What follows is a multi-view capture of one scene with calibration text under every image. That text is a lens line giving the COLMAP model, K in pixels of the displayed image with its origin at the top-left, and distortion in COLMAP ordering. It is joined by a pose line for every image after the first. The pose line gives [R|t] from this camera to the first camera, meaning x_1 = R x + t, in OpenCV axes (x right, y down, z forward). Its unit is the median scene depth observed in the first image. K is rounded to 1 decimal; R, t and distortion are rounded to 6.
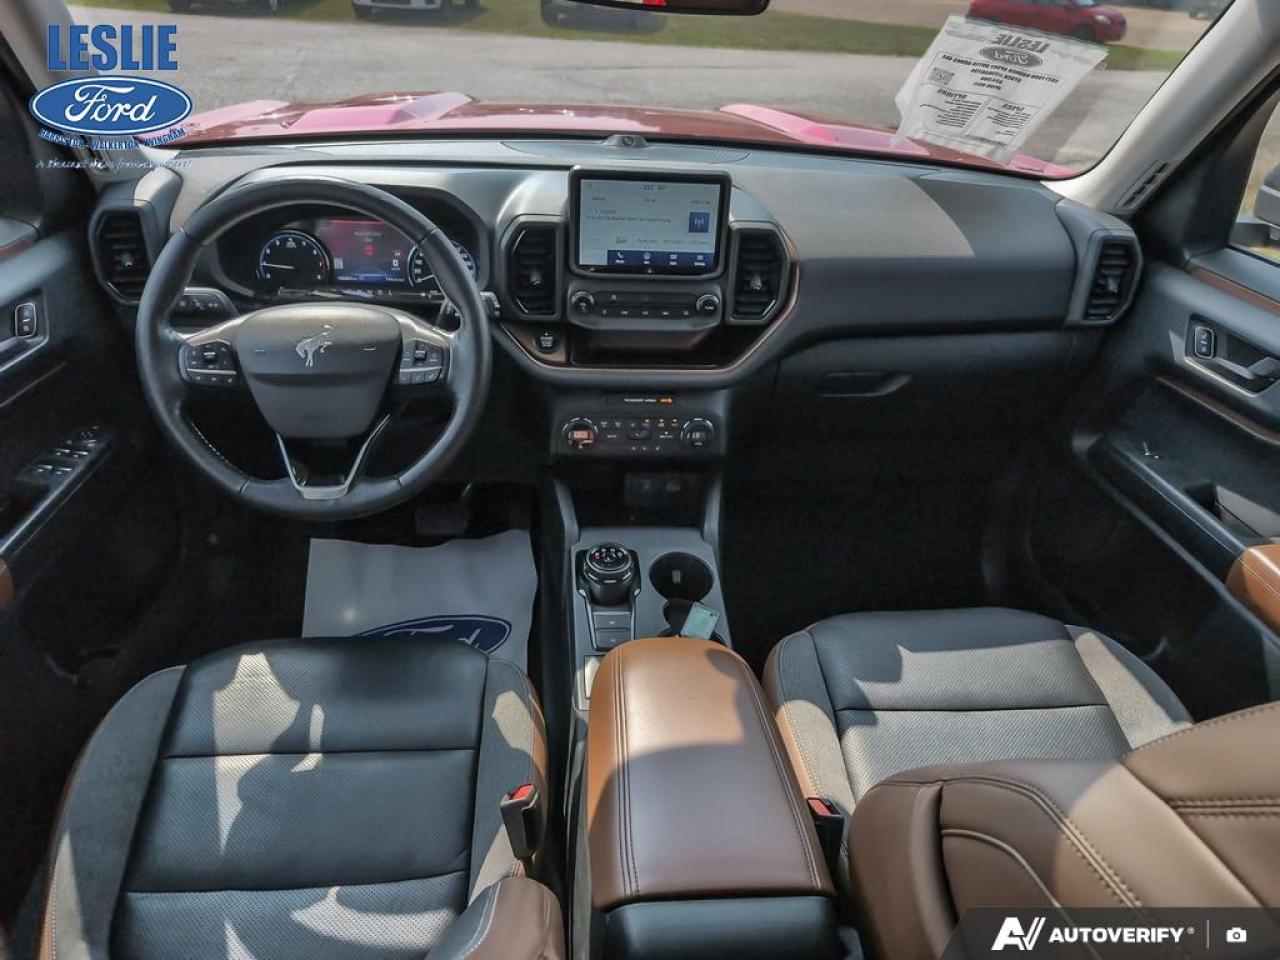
lens RADIAL K [[937.7, 0, 636.3], [0, 937.7, 485.5], [0, 0, 1]] dist [0.009012, -0.007265]
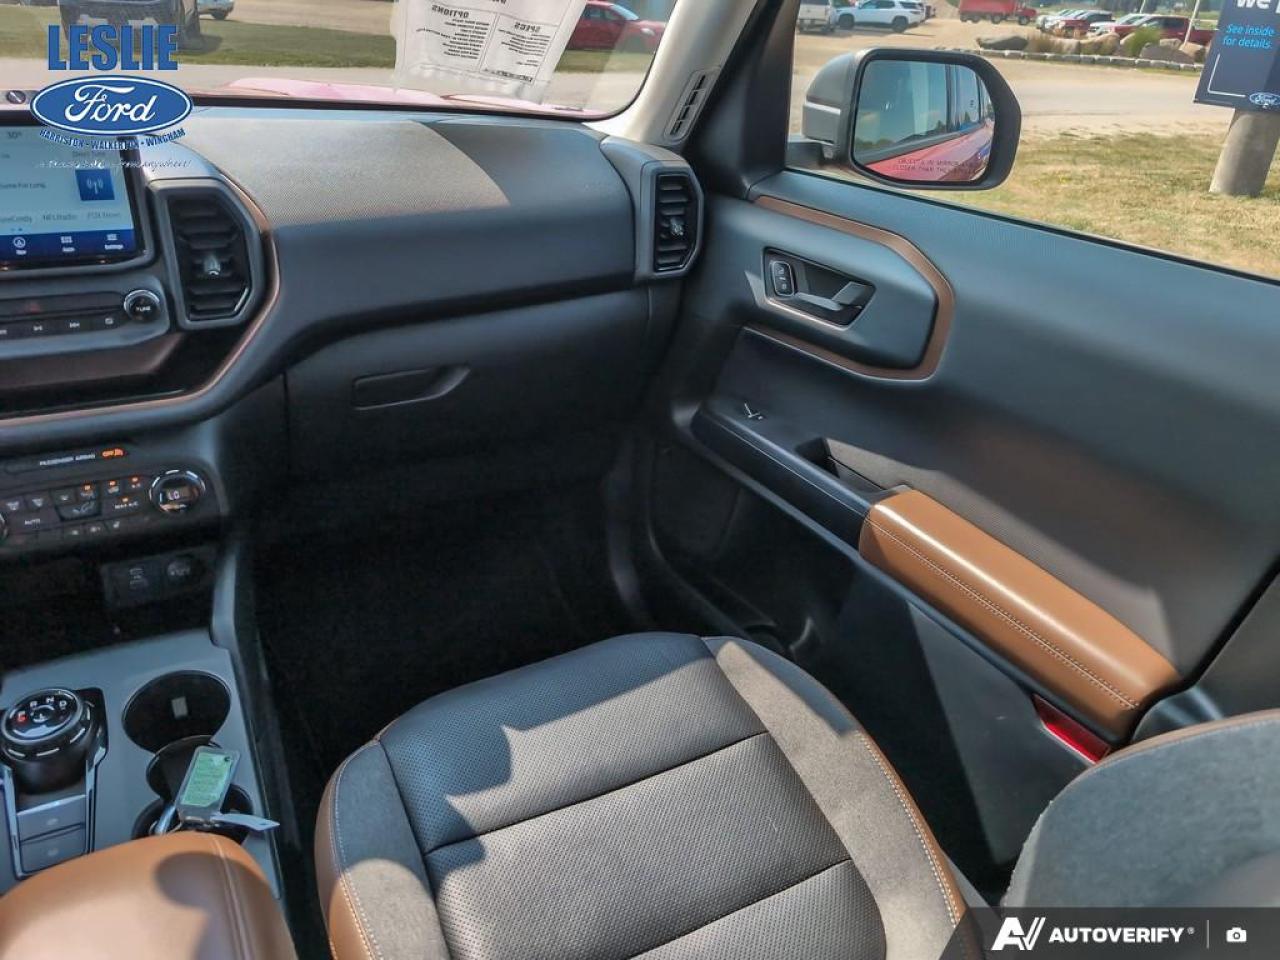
lens RADIAL K [[935.2, 0, 632.9], [0, 935.2, 478.0], [0, 0, 1]] dist [0.013908, -0.005436]
pose [[0.919719, -0.186202, 0.345610, 0.145249], [0.194230, 0.980888, 0.011592, -0.008881], [-0.341163, 0.056466, 0.938307, 0.249037]]
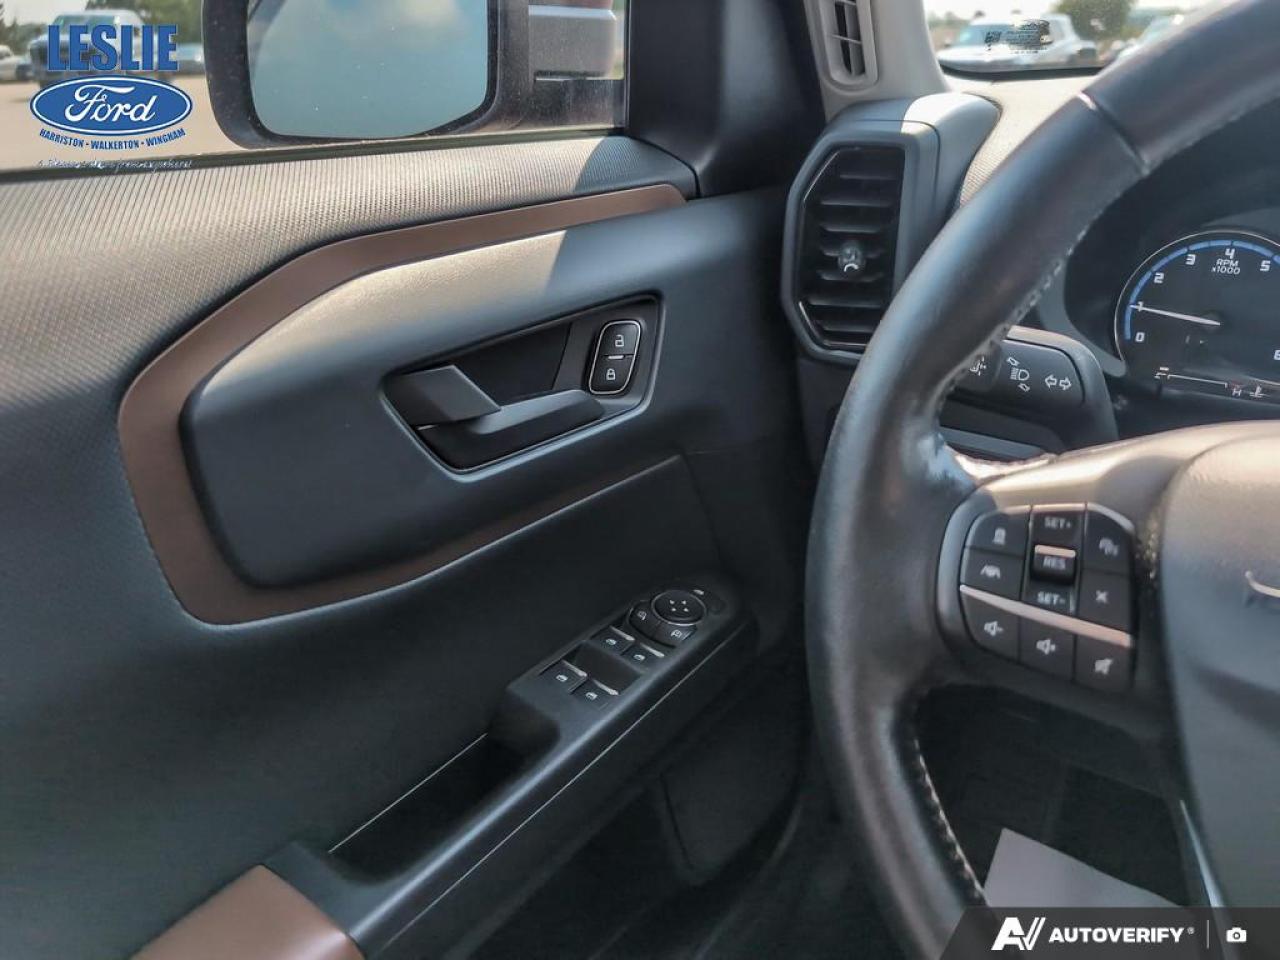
lens RADIAL K [[945.9, 0, 652.5], [0, 945.9, 481.9], [0, 0, 1]] dist [0.002925, -0.006484]
pose [[0.782051, 0.201365, -0.589787, -0.318148], [-0.264890, 0.964025, -0.022105, -0.100568], [0.564118, 0.173516, 0.807257, 0.583383]]
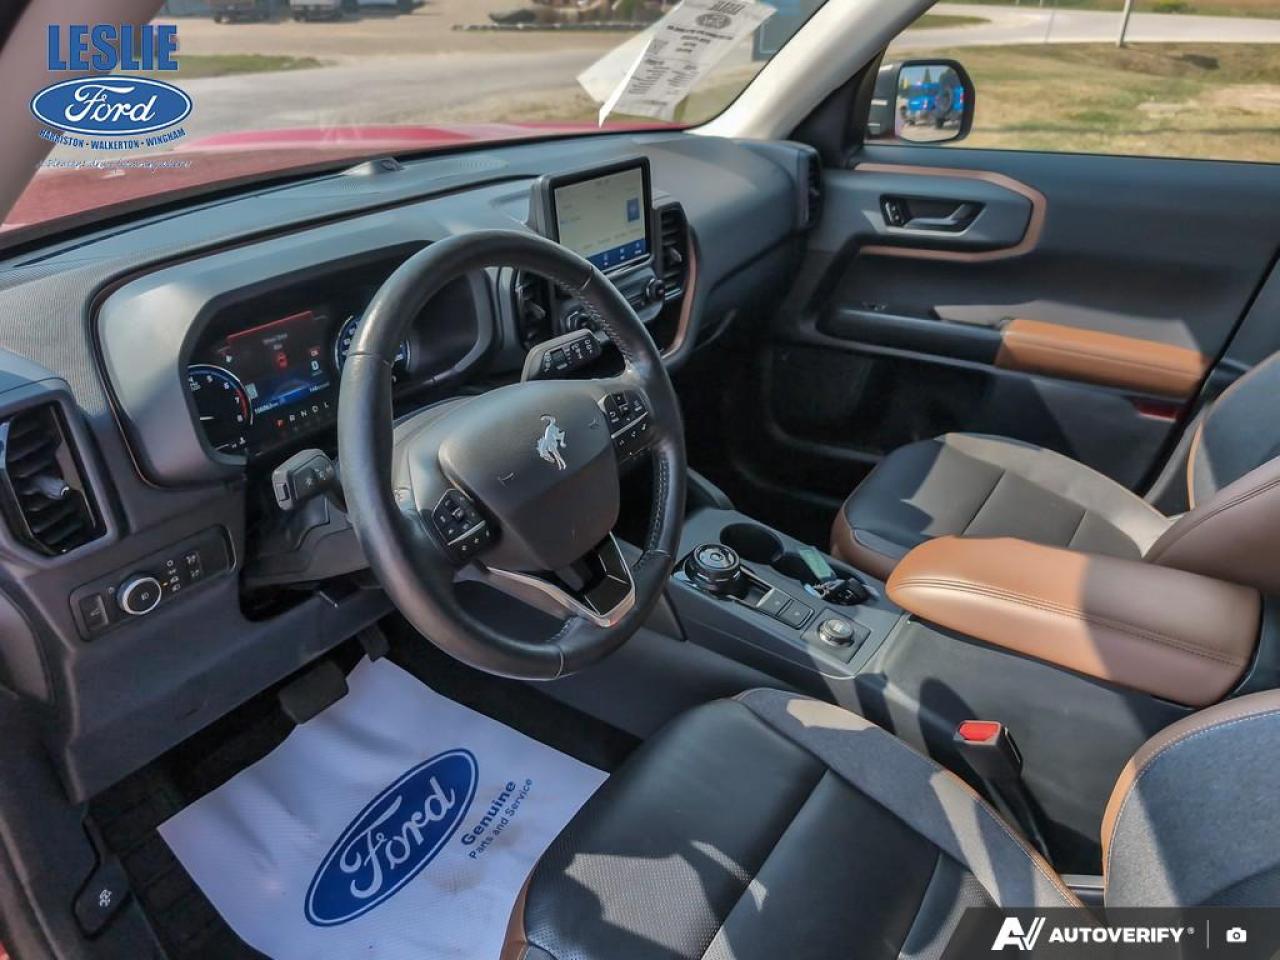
lens RADIAL K [[941.0, 0, 673.2], [0, 941.0, 491.1], [0, 0, 1]] dist [-0.008388, 0.000491]
pose [[0.608608, -0.422339, 0.671734, -0.672195], [0.424218, 0.888618, 0.174348, -0.169779], [-0.670549, 0.178852, 0.719983, 0.314756]]
